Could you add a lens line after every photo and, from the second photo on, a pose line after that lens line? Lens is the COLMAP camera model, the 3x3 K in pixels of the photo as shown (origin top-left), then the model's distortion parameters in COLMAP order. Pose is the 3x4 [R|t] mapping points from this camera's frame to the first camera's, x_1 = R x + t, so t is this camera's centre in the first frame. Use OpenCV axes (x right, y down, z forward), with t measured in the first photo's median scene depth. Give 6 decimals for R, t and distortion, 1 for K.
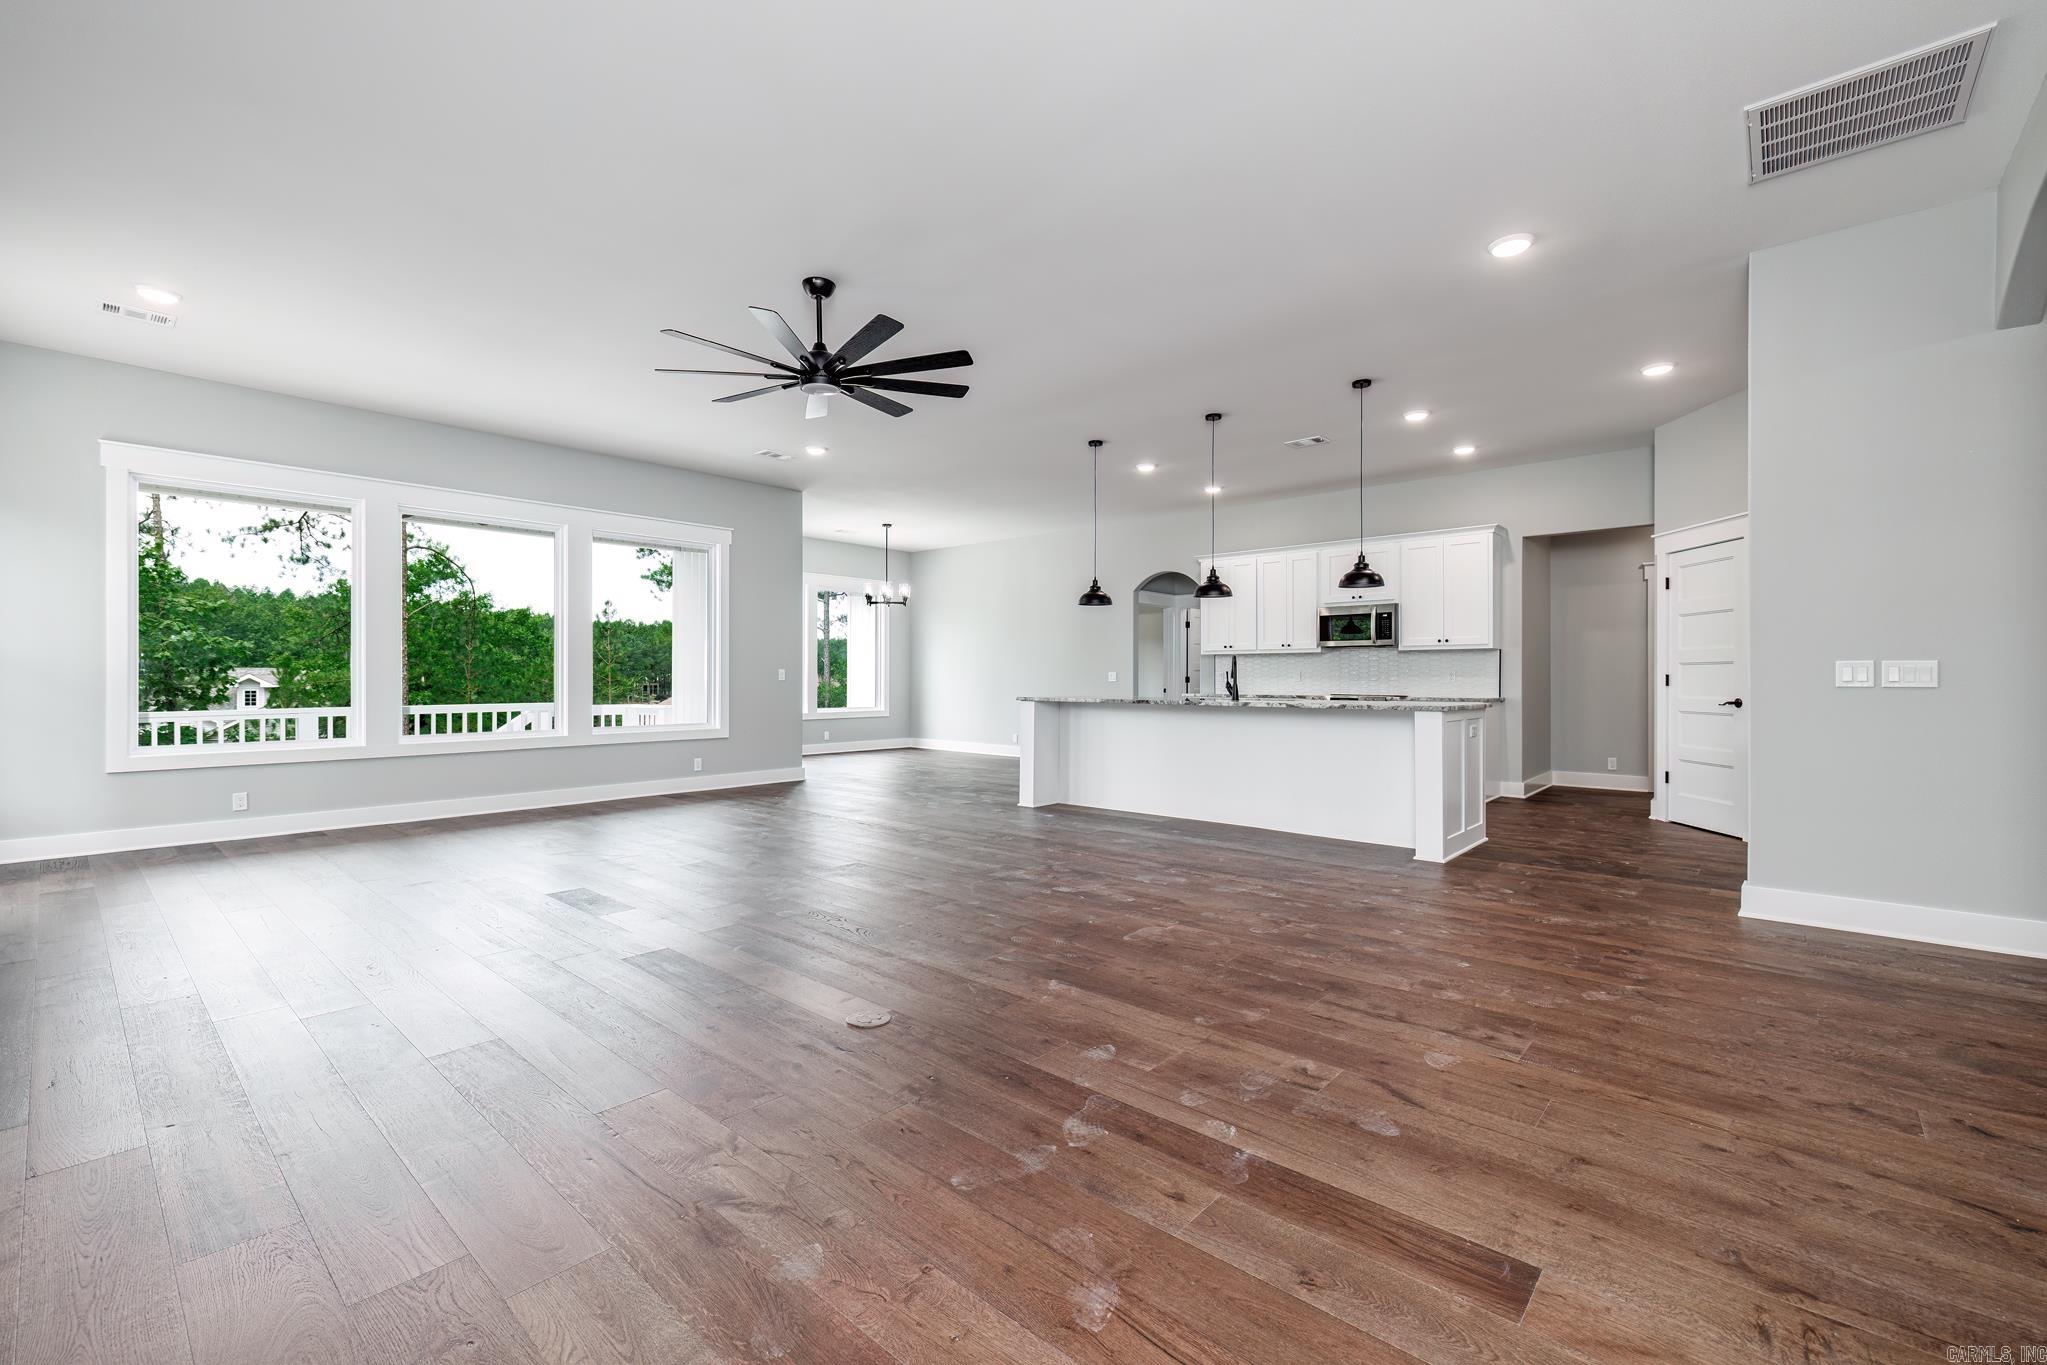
lens RADIAL K [[884.8, 0, 1023.5], [0, 884.8, 682.5], [0, 0, 1]] dist [0.000319, 0.000030]
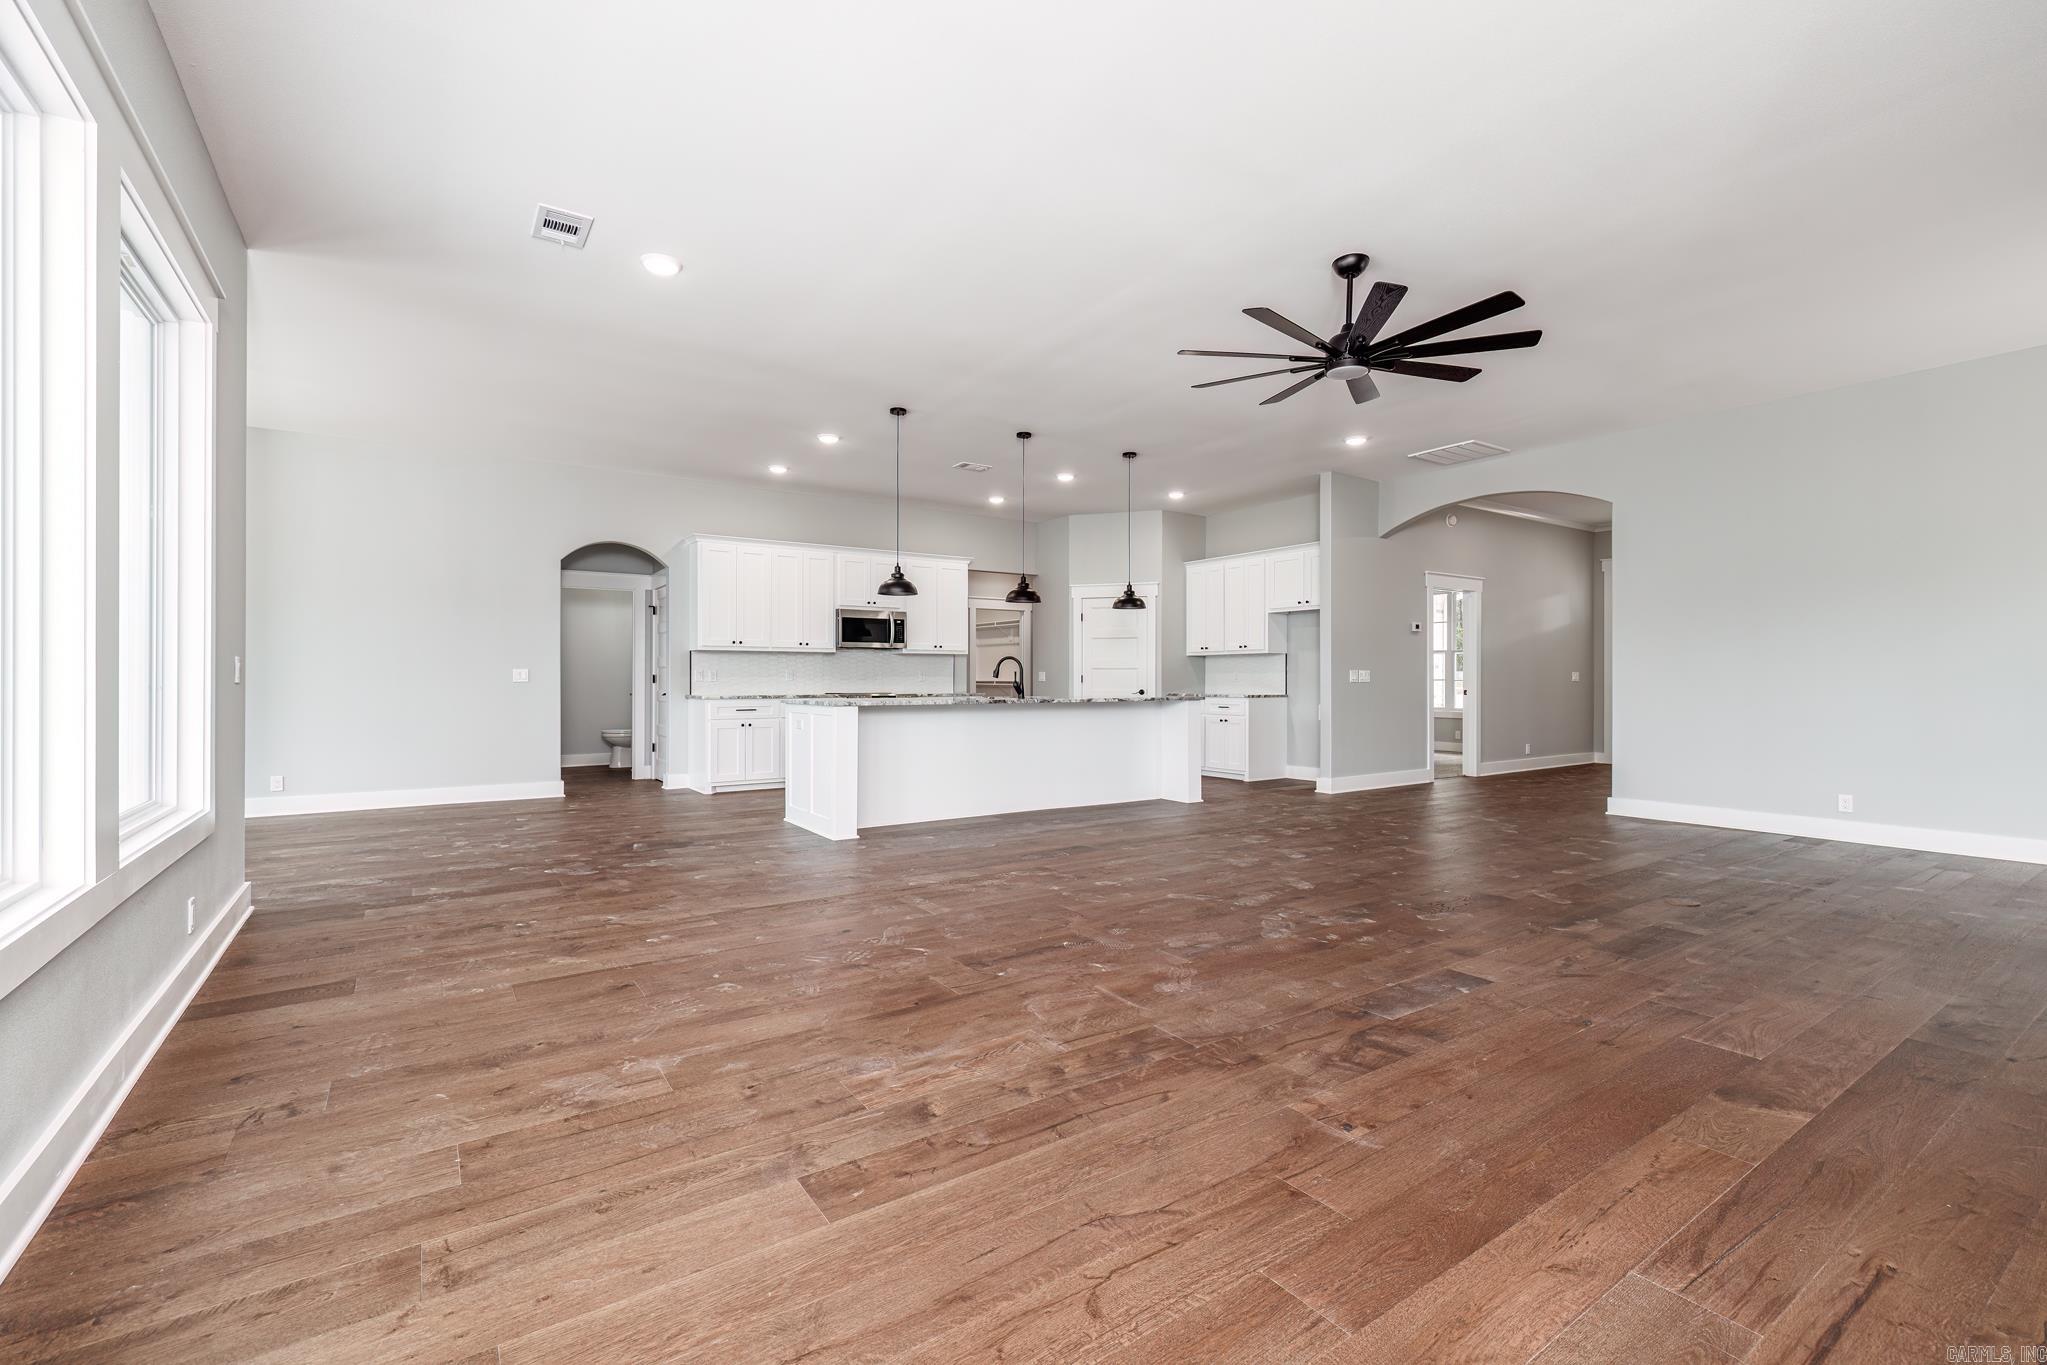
lens RADIAL K [[884.8, 0, 1023.5], [0, 884.8, 682.5], [0, 0, 1]] dist [0.000319, 0.000030]
pose [[0.251673, -0.004318, 0.967803, -0.679565], [0.003344, 0.999988, 0.003592, -0.002511], [-0.967806, 0.002333, 0.251685, 0.599698]]
